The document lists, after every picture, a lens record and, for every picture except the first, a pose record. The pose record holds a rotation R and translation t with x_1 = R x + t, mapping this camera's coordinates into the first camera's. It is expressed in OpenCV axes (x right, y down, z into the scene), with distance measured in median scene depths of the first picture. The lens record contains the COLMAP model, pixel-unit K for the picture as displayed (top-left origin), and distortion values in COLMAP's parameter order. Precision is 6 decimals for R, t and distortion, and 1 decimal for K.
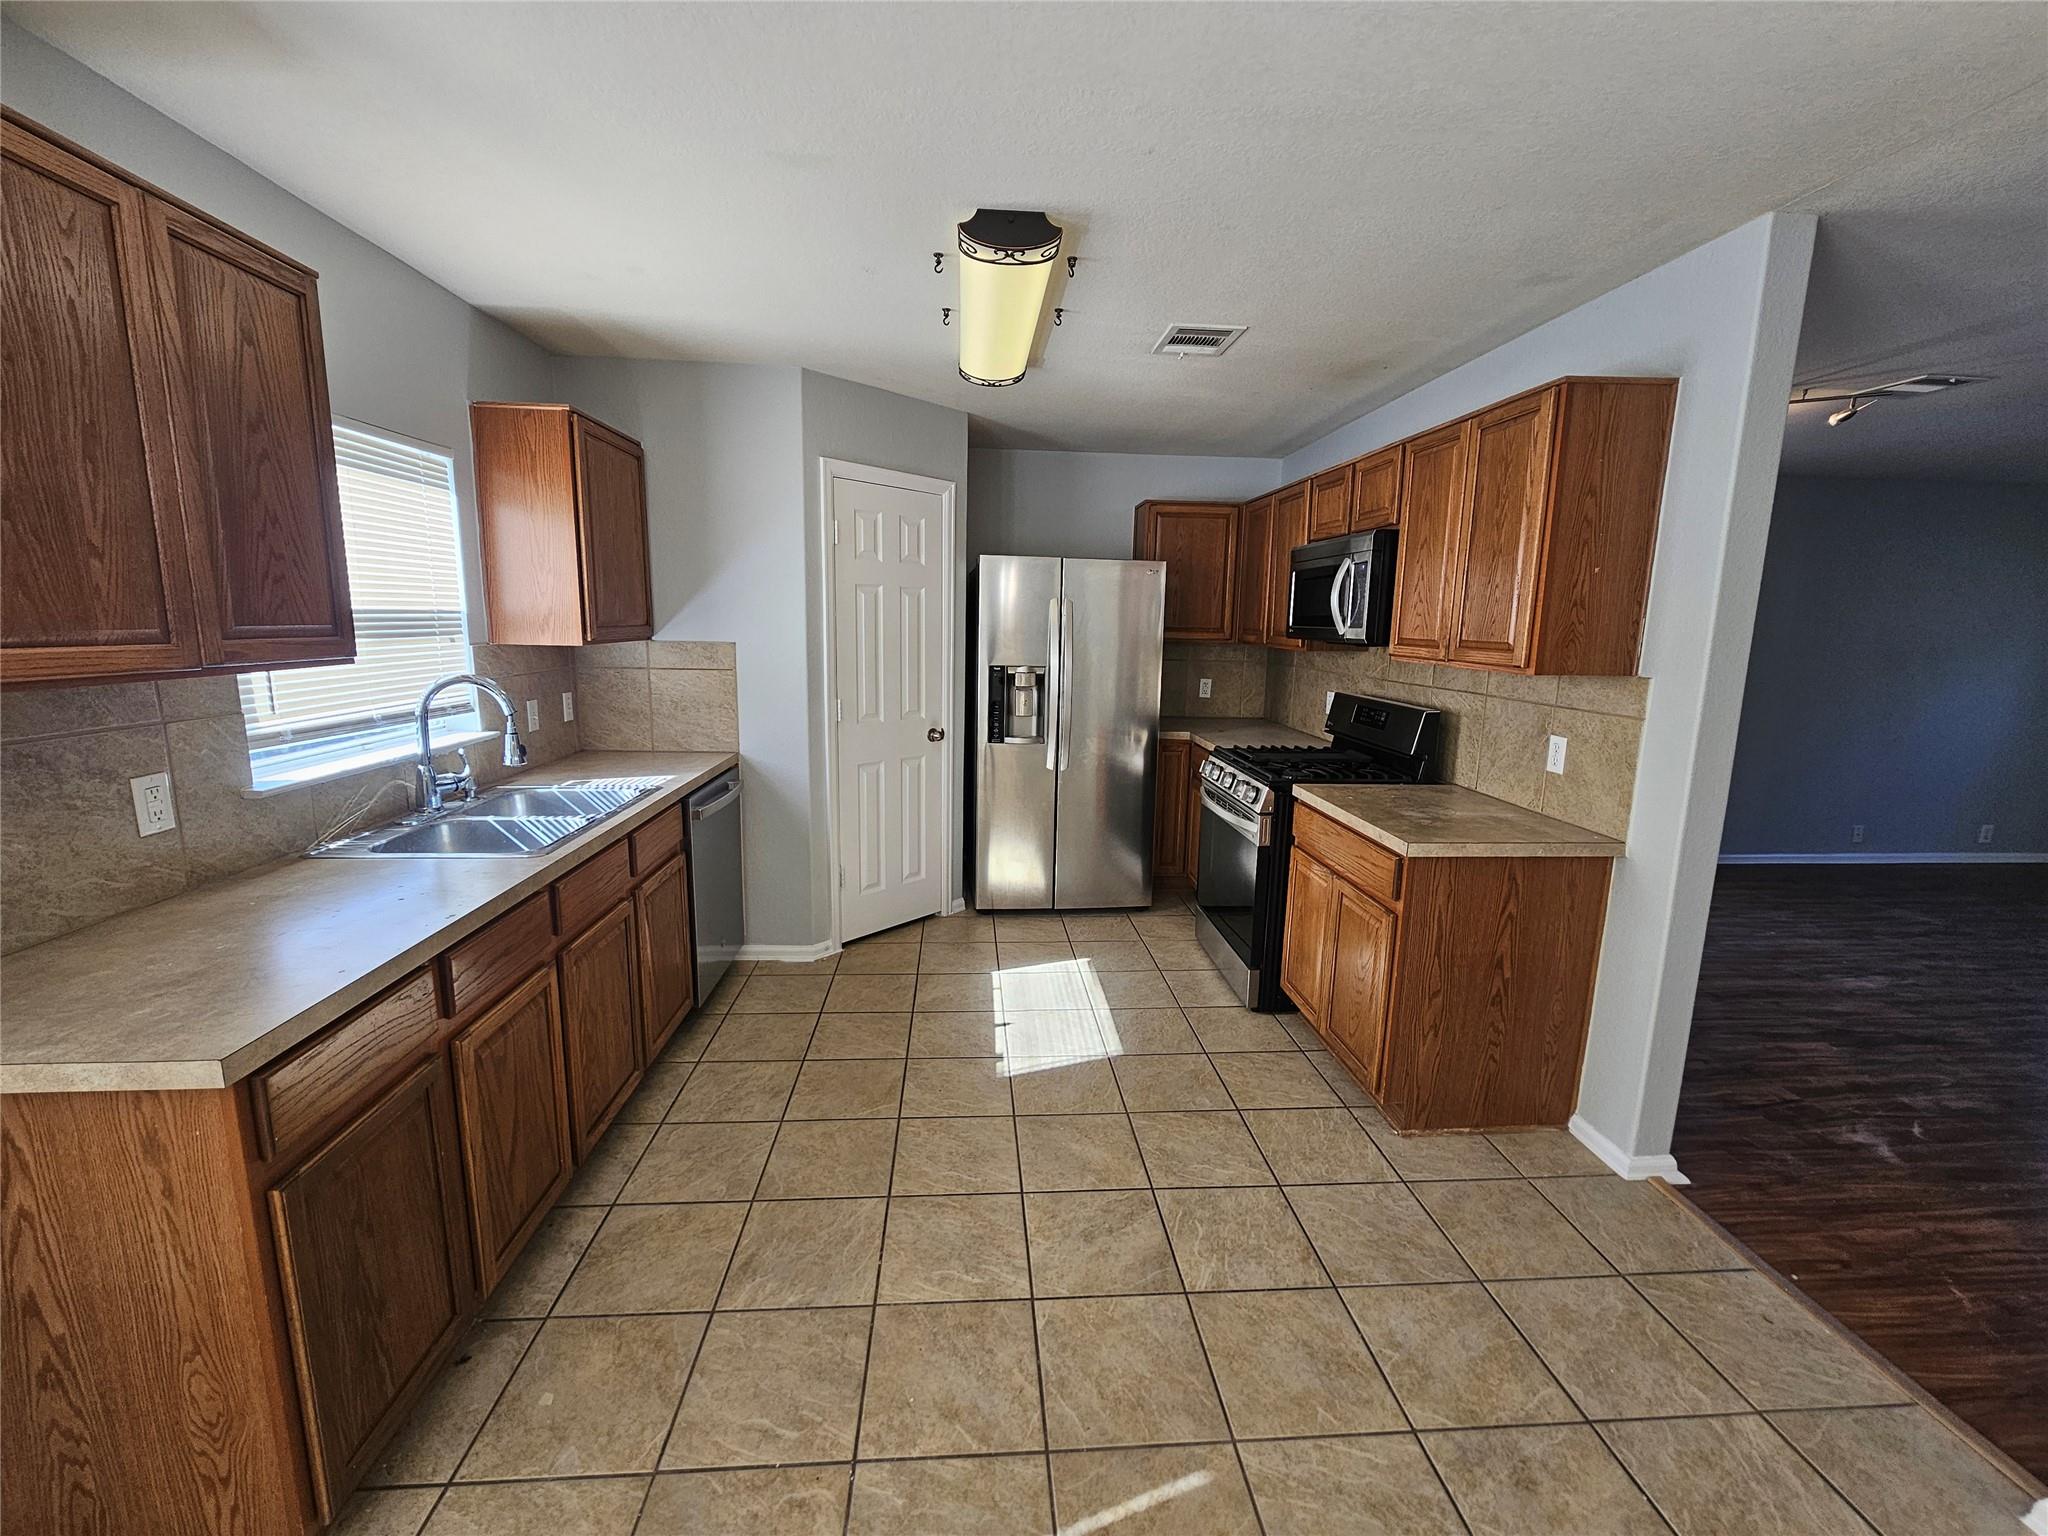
lens RADIAL K [[836.0, 0, 1020.2], [0, 836.0, 762.5], [0, 0, 1]] dist [-0.005788, 0.000726]
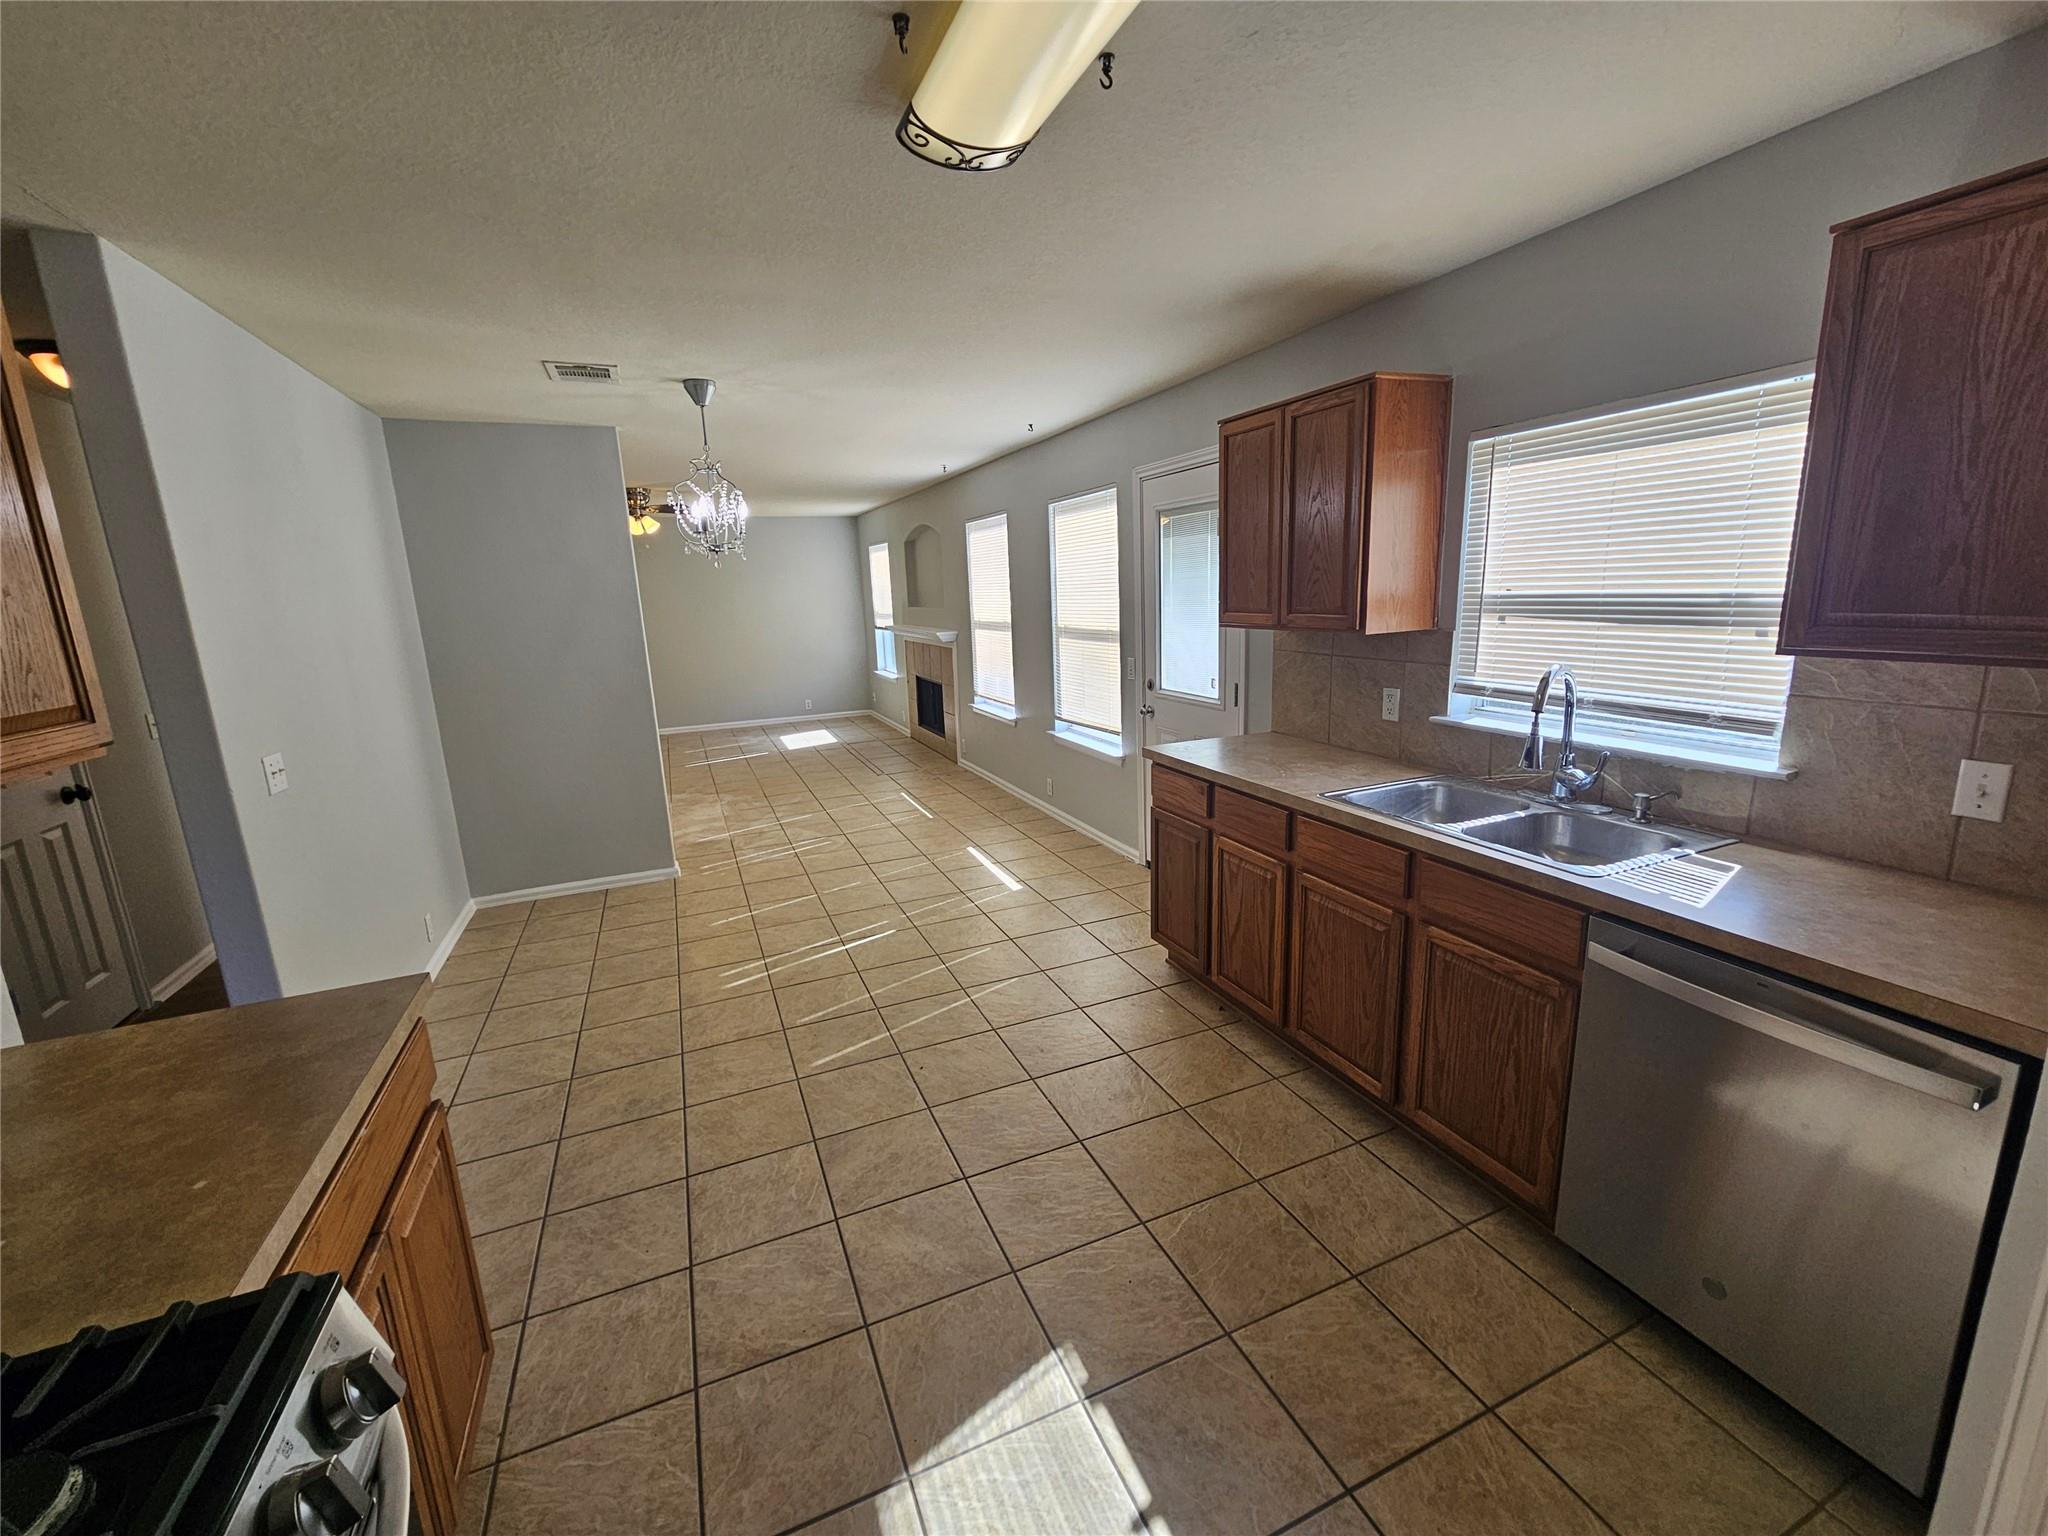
lens RADIAL K [[836.0, 0, 1037.7], [0, 836.0, 769.7], [0, 0, 1]] dist [-0.005788, 0.000726]
pose [[-0.938948, 0.091590, -0.331644, 0.185170], [-0.038543, 0.929848, 0.365919, -0.289572], [0.341893, 0.356361, -0.869549, 1.515173]]
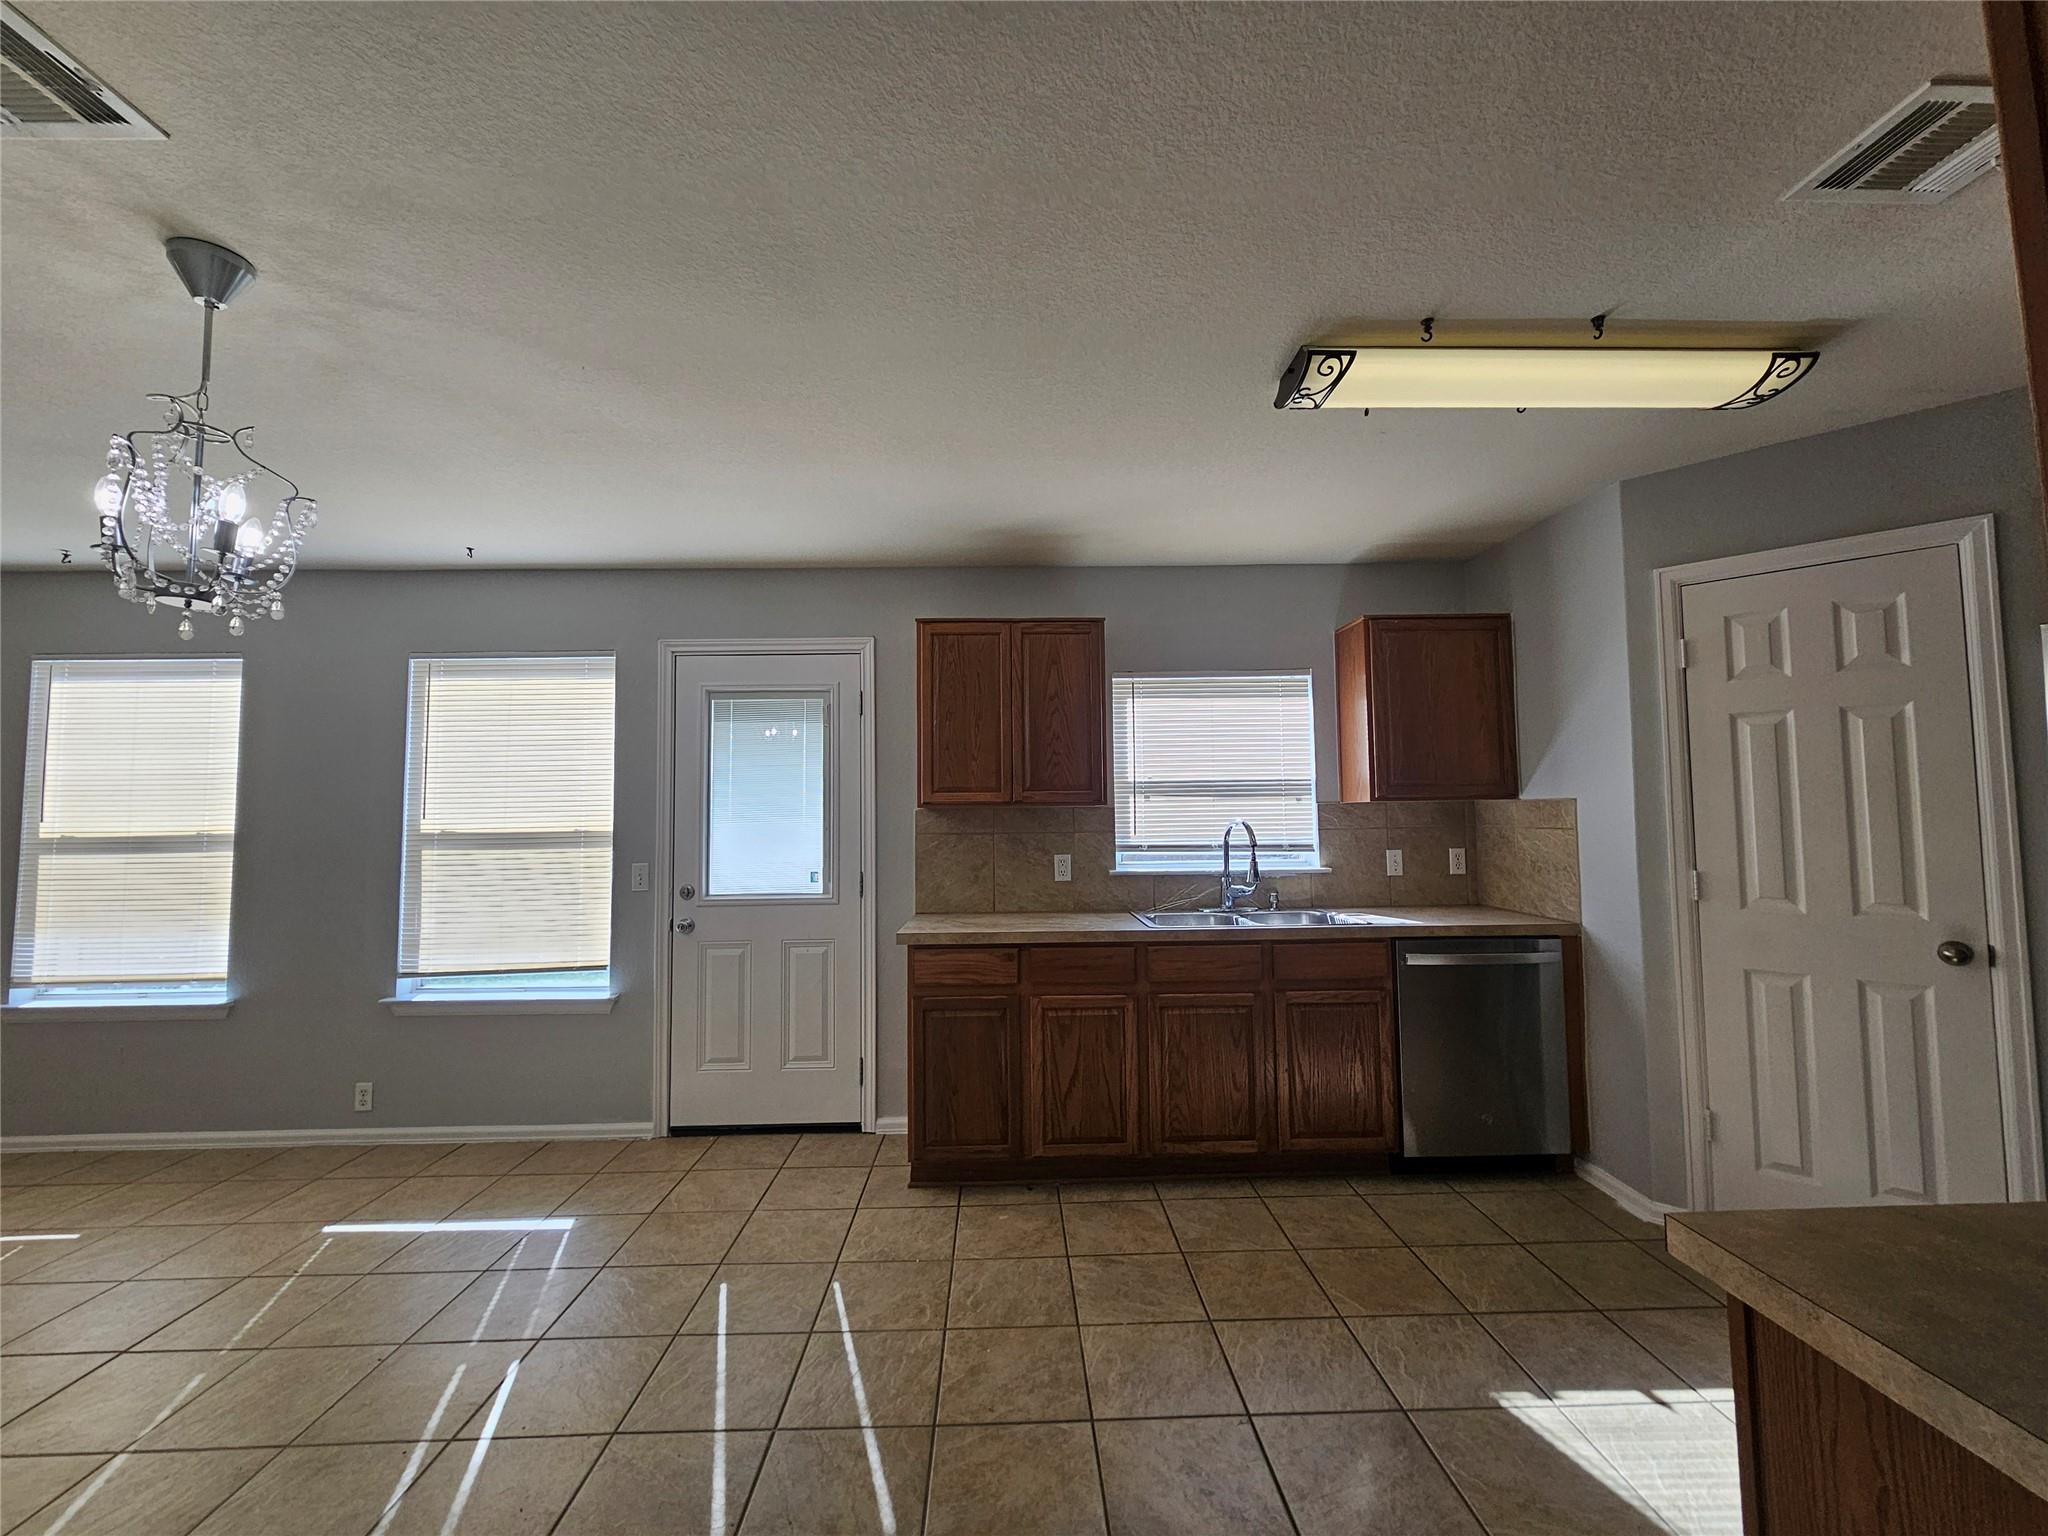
lens RADIAL K [[836.0, 0, 1027.0], [0, 836.0, 764.2], [0, 0, 1]] dist [-0.005788, 0.000726]
pose [[-0.036429, -0.079175, -0.996195, 0.781529], [-0.158928, 0.984629, -0.072444, -0.029754], [0.986618, 0.155684, -0.048452, 0.623541]]
